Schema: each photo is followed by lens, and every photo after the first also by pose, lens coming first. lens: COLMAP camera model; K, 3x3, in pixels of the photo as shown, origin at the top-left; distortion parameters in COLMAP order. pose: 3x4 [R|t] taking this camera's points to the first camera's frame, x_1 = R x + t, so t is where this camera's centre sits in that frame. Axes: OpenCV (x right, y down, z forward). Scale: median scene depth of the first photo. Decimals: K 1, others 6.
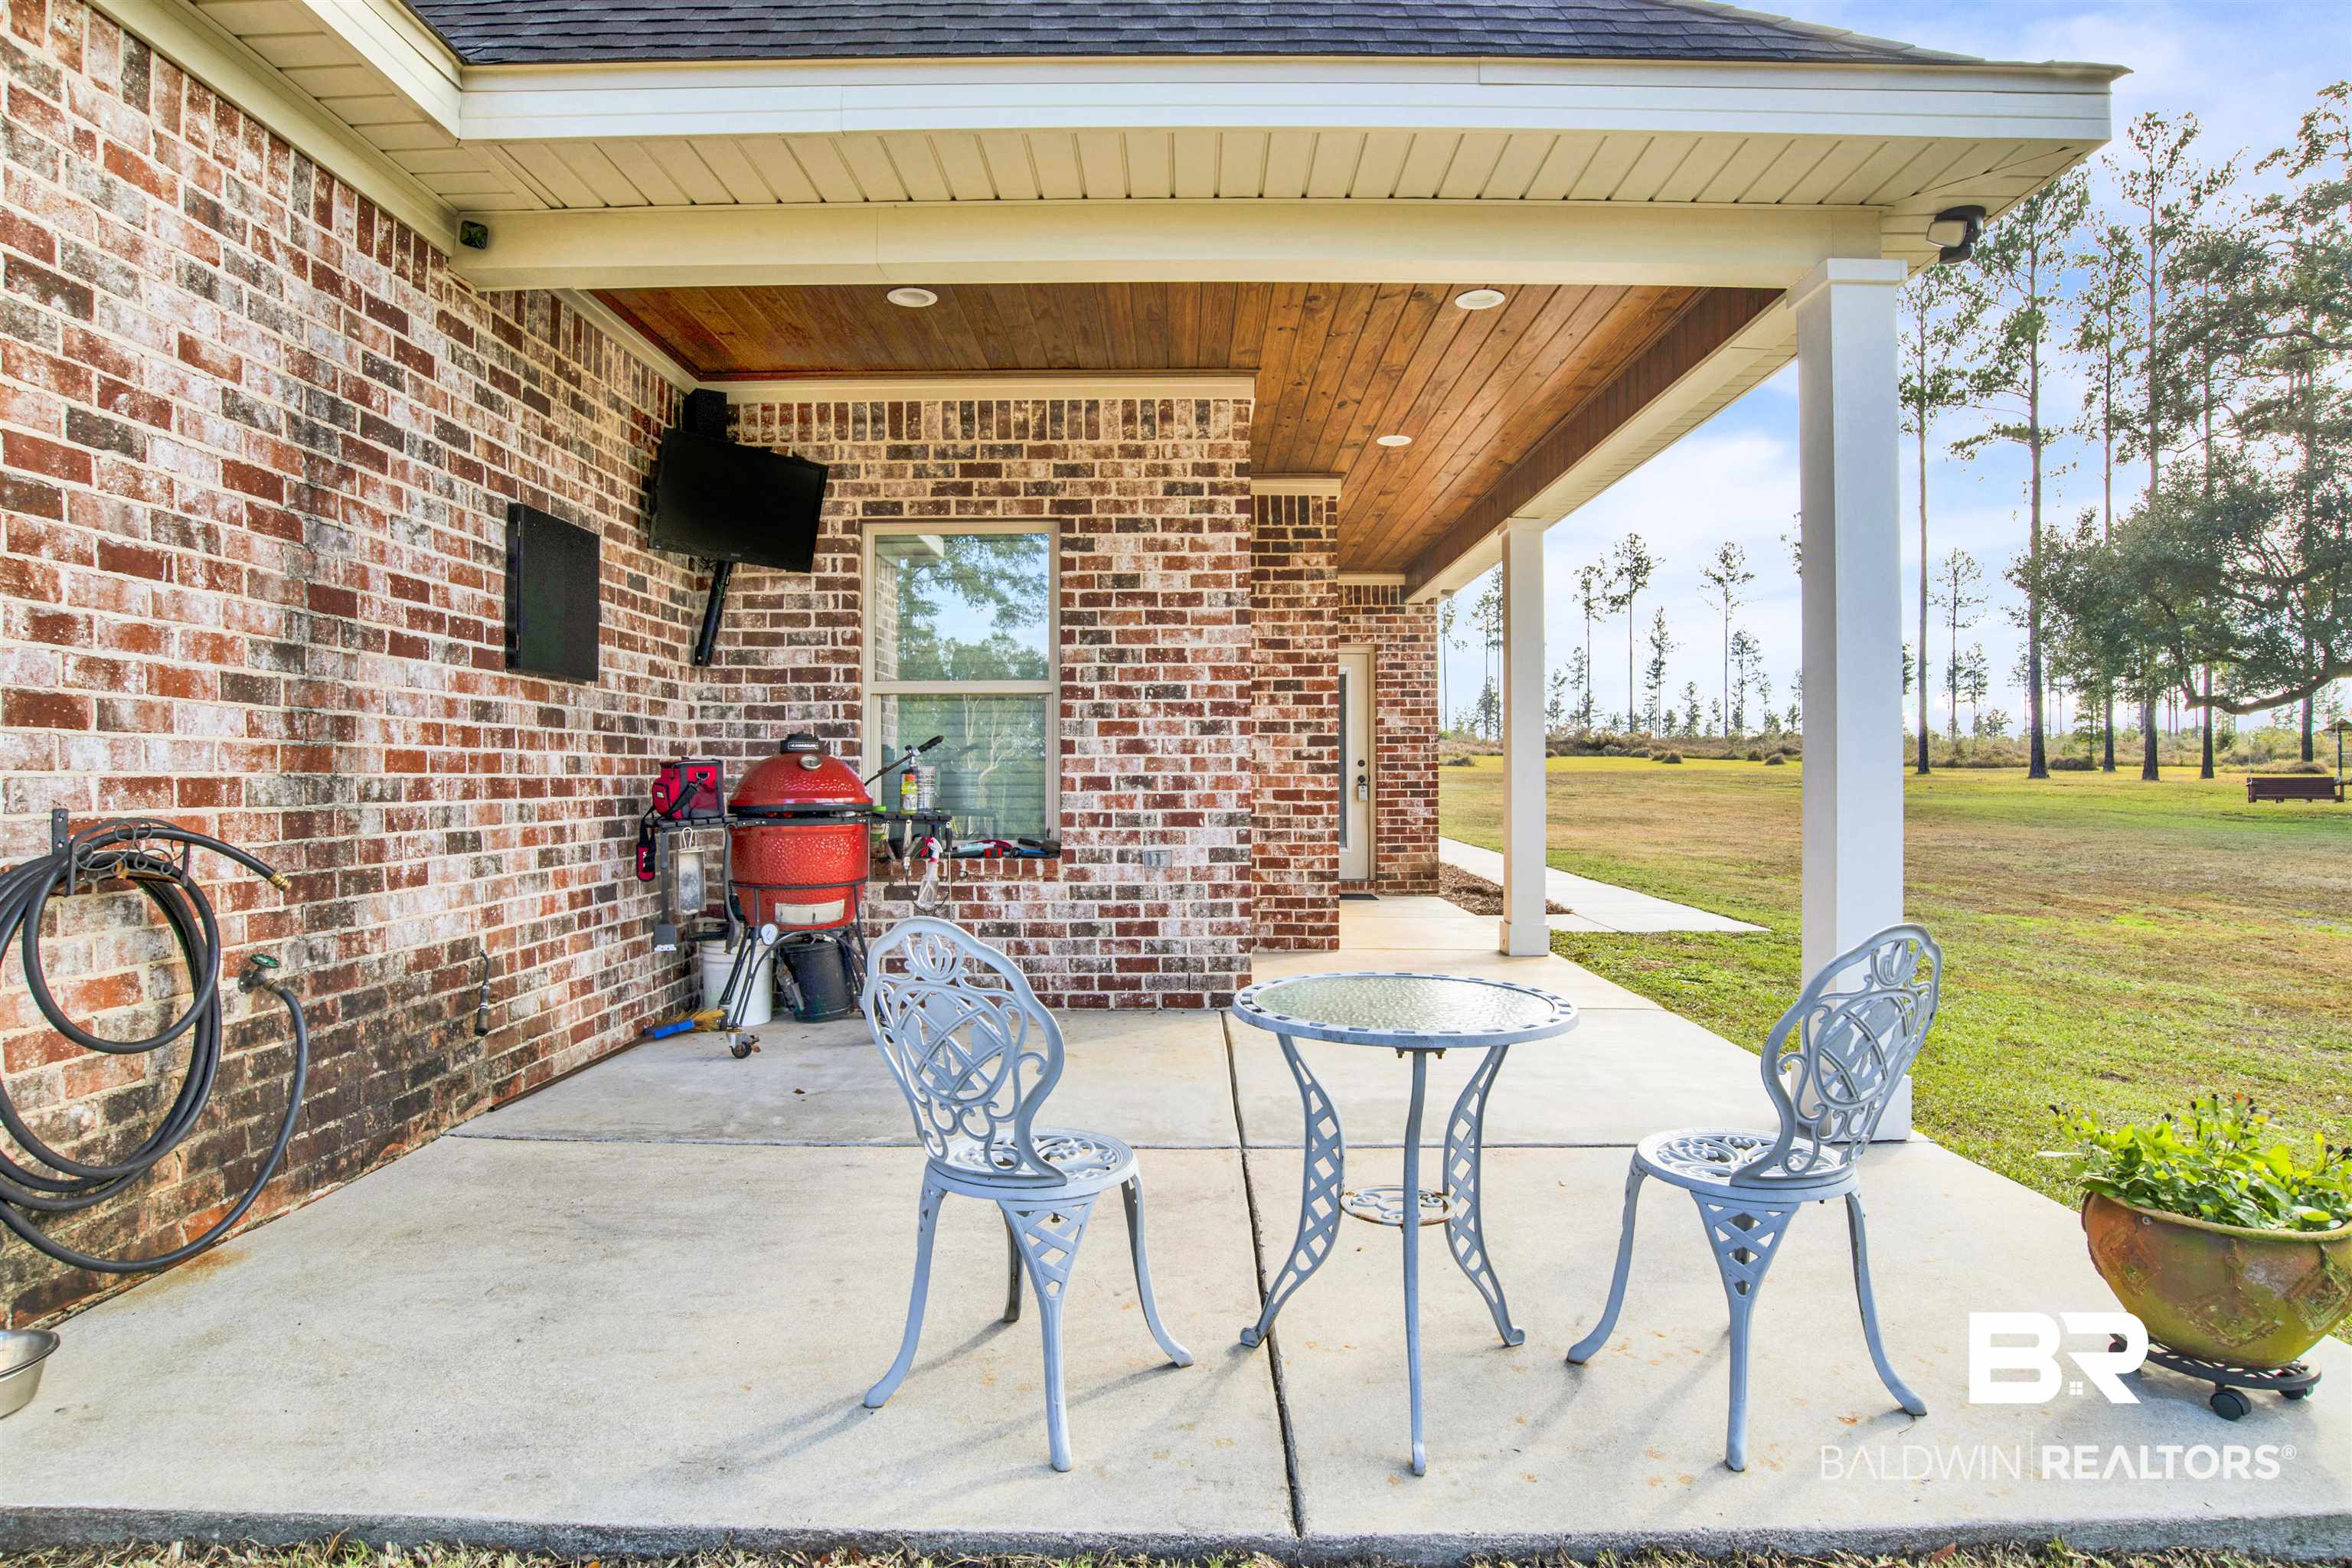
lens RADIAL K [[1235.3, 0, 1169.2], [0, 1235.3, 764.9], [0, 0, 1]] dist [-0.062948, 0.021525]
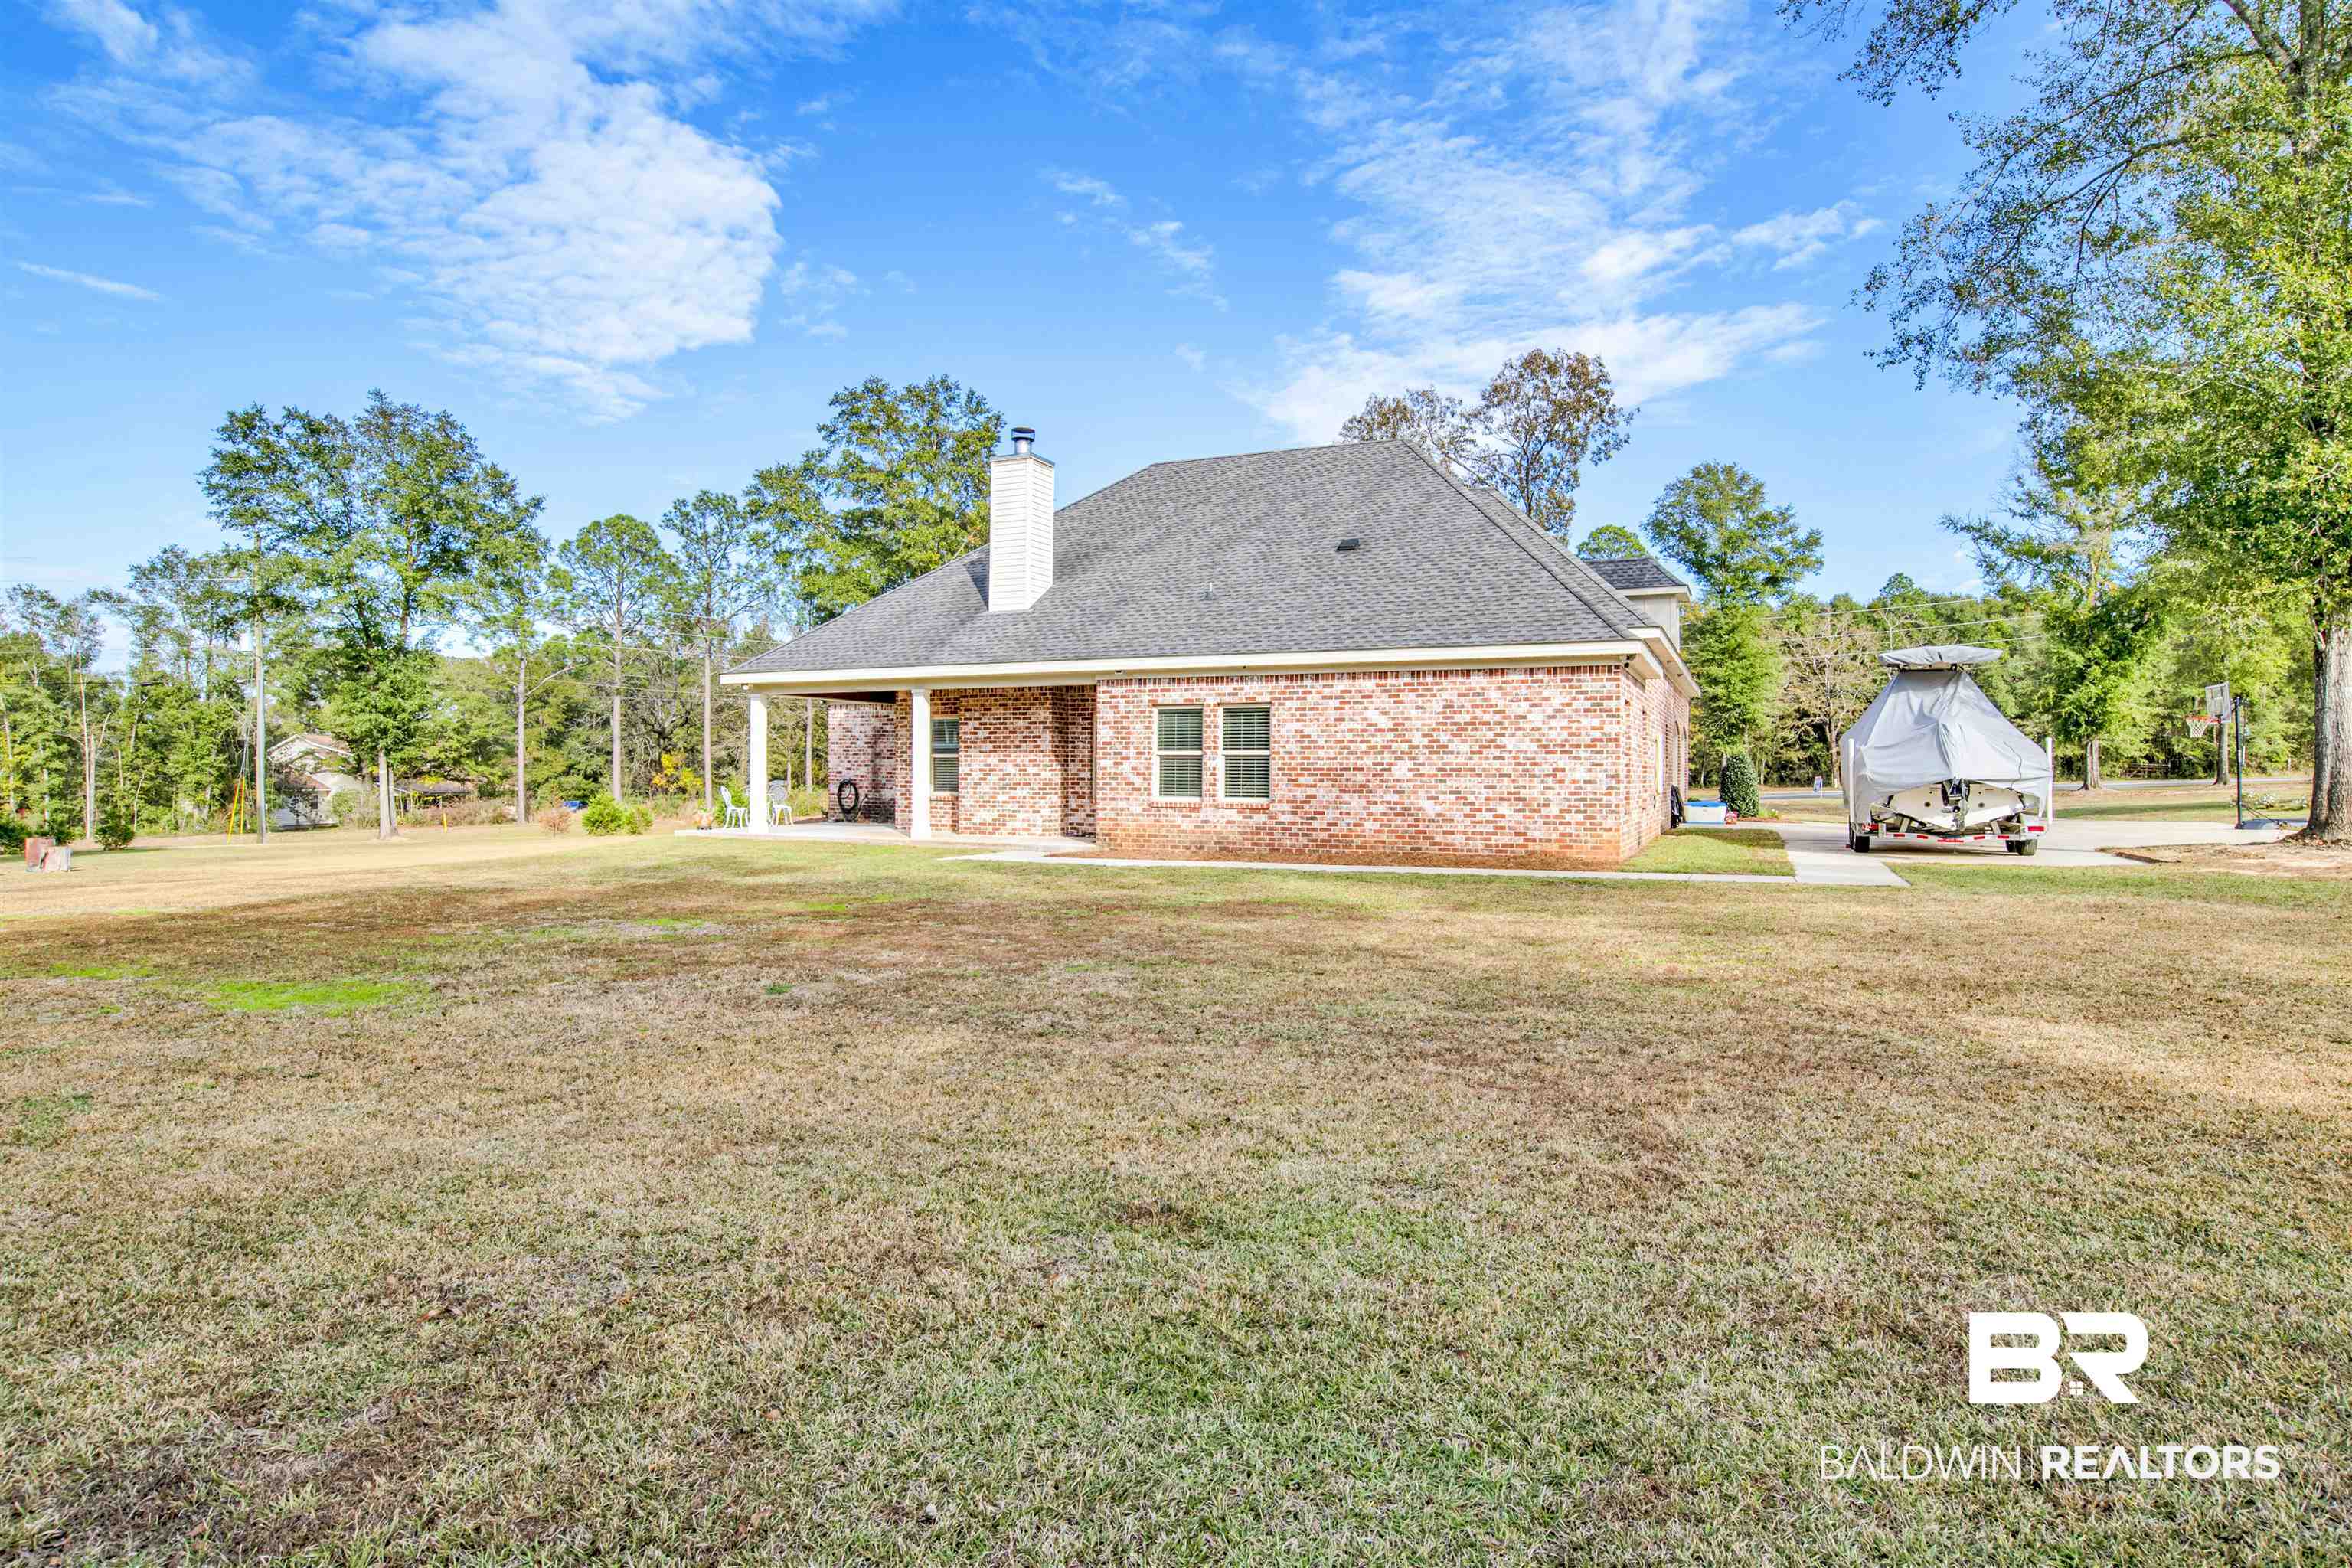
lens RADIAL K [[1236.2, 0, 1203.6], [0, 1236.2, 772.1], [0, 0, 1]] dist [-0.067260, 0.020493]
pose [[-0.396962, 0.000688, -0.917835, 4.872686], [0.002447, 0.999997, -0.000308, -0.001784], [0.917832, -0.002369, -0.396963, 5.022382]]
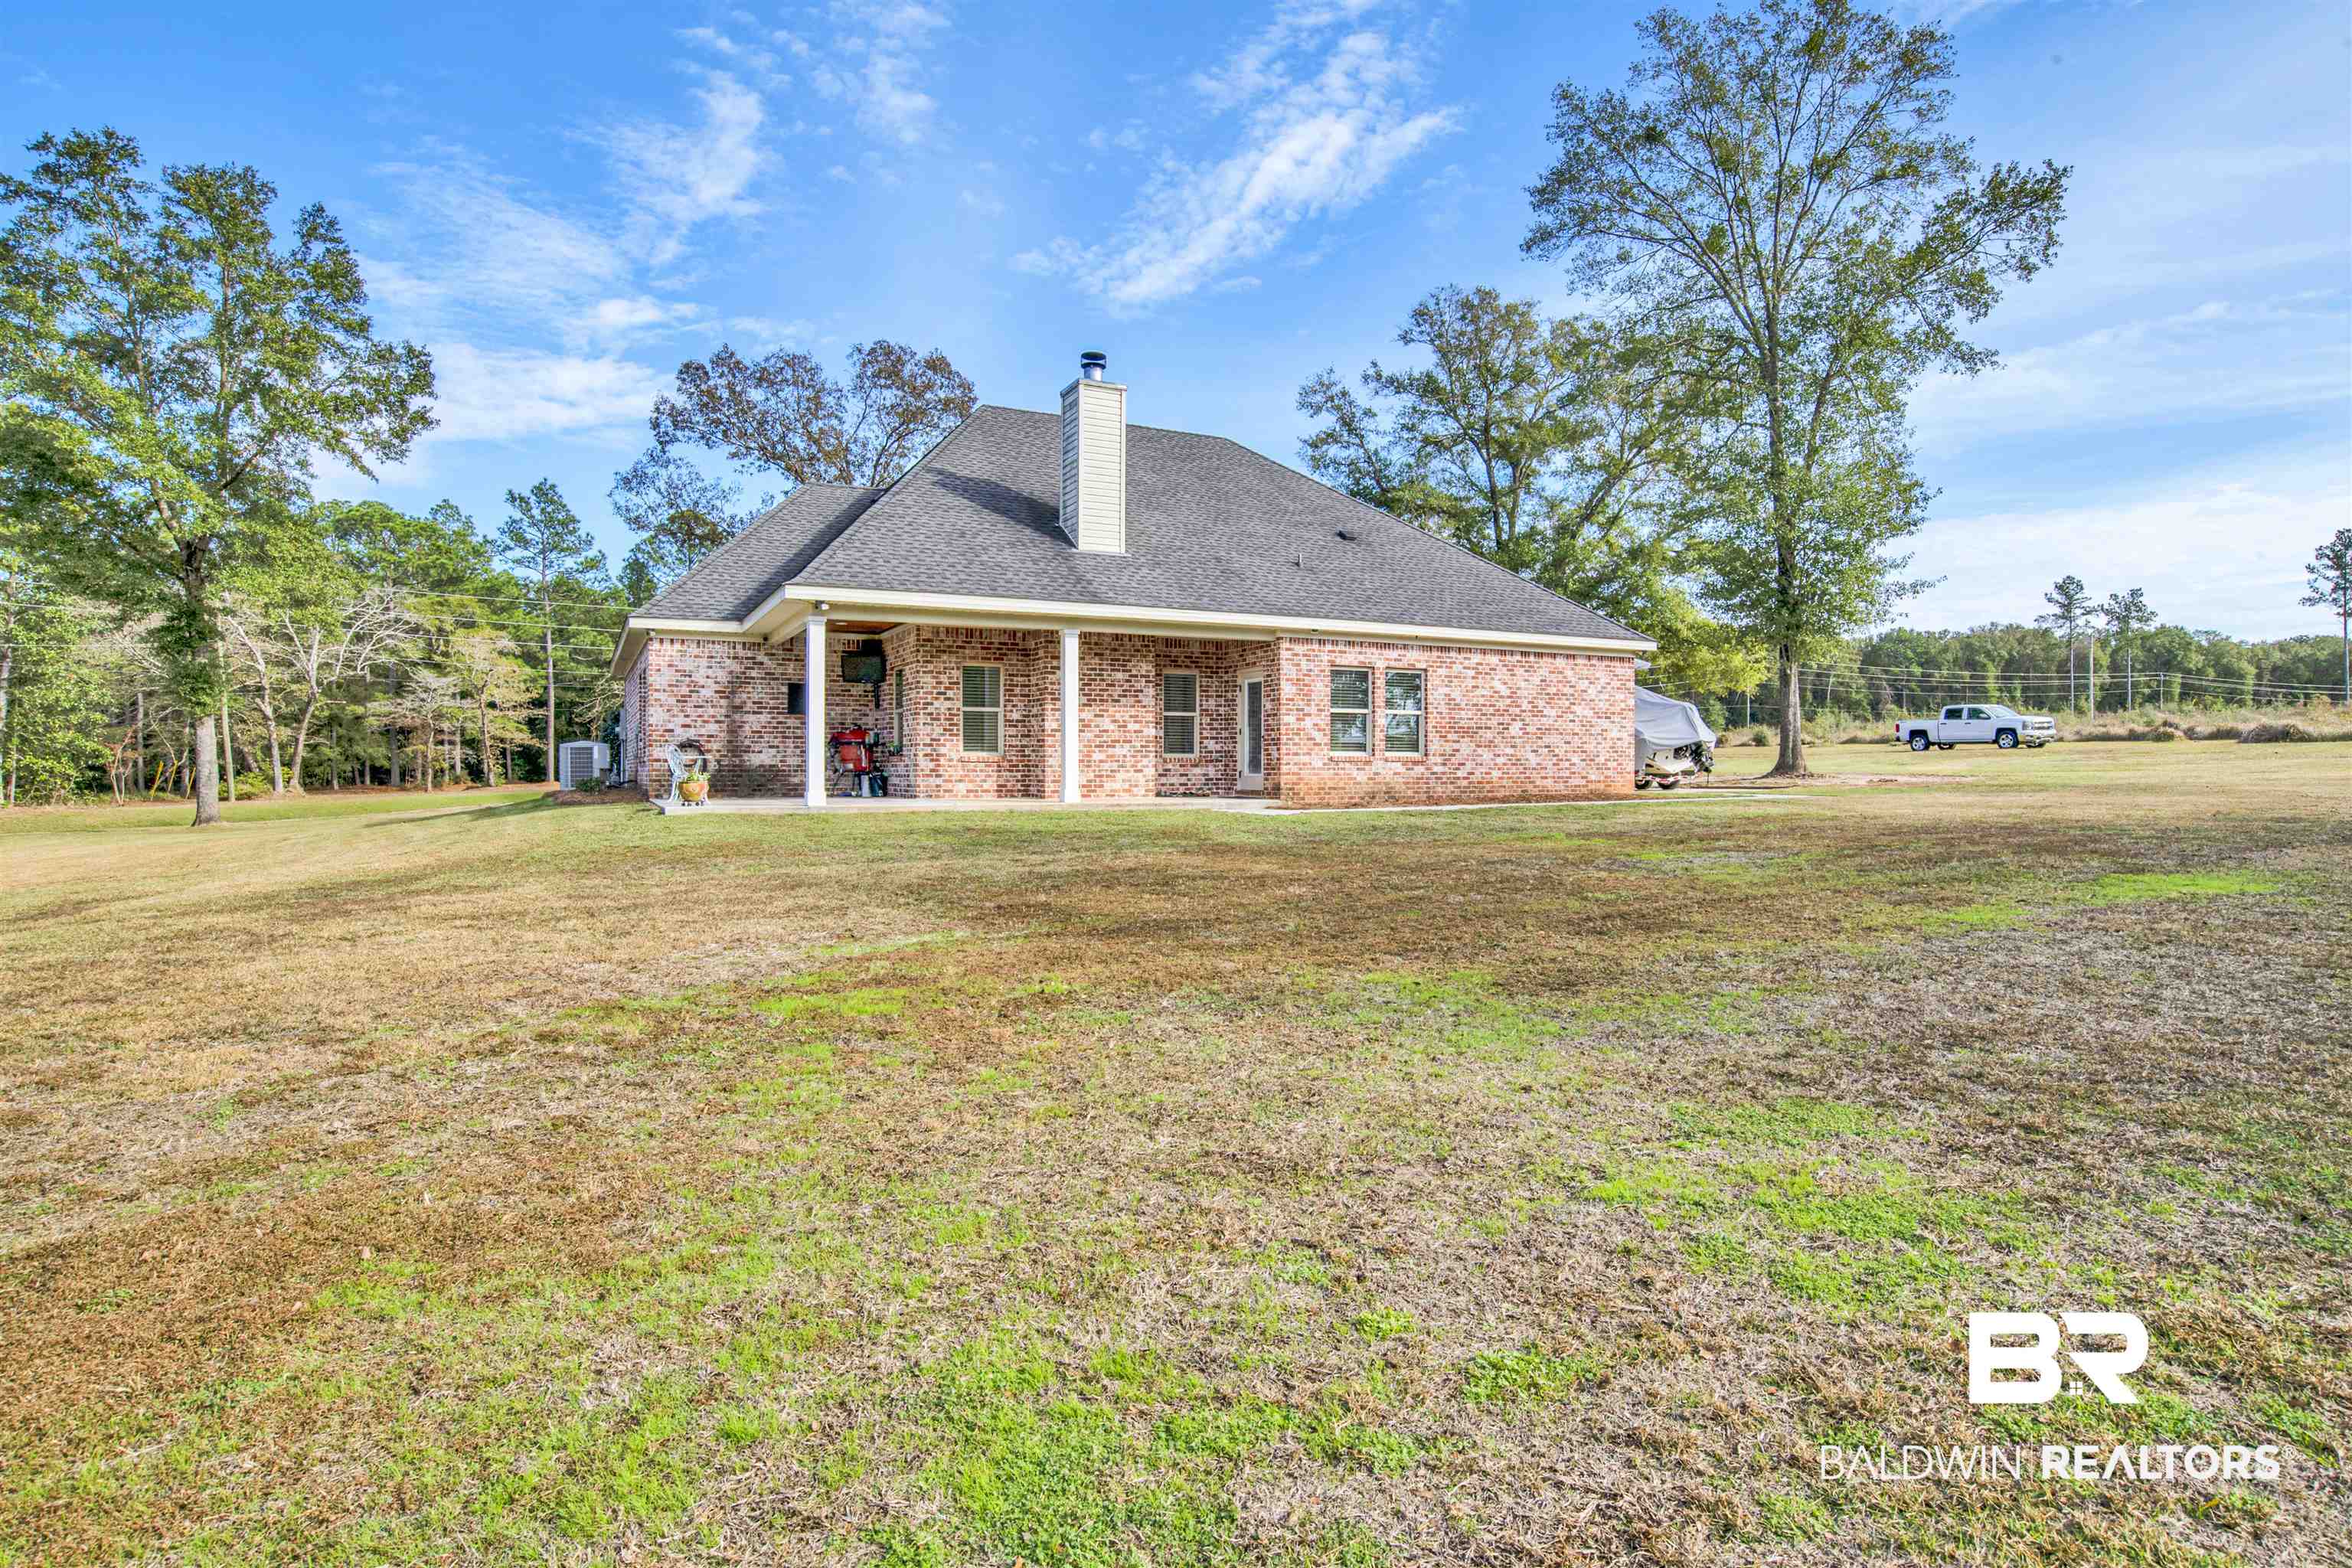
lens RADIAL K [[1216.6, 0, 1172.3], [0, 1216.6, 767.7], [0, 0, 1]] dist [-0.064356, 0.019944]
pose [[0.453347, 0.001171, -0.891333, 4.700946], [0.005520, 0.999976, 0.004121, 0.133506], [0.891317, -0.006788, 0.453330, 0.109121]]
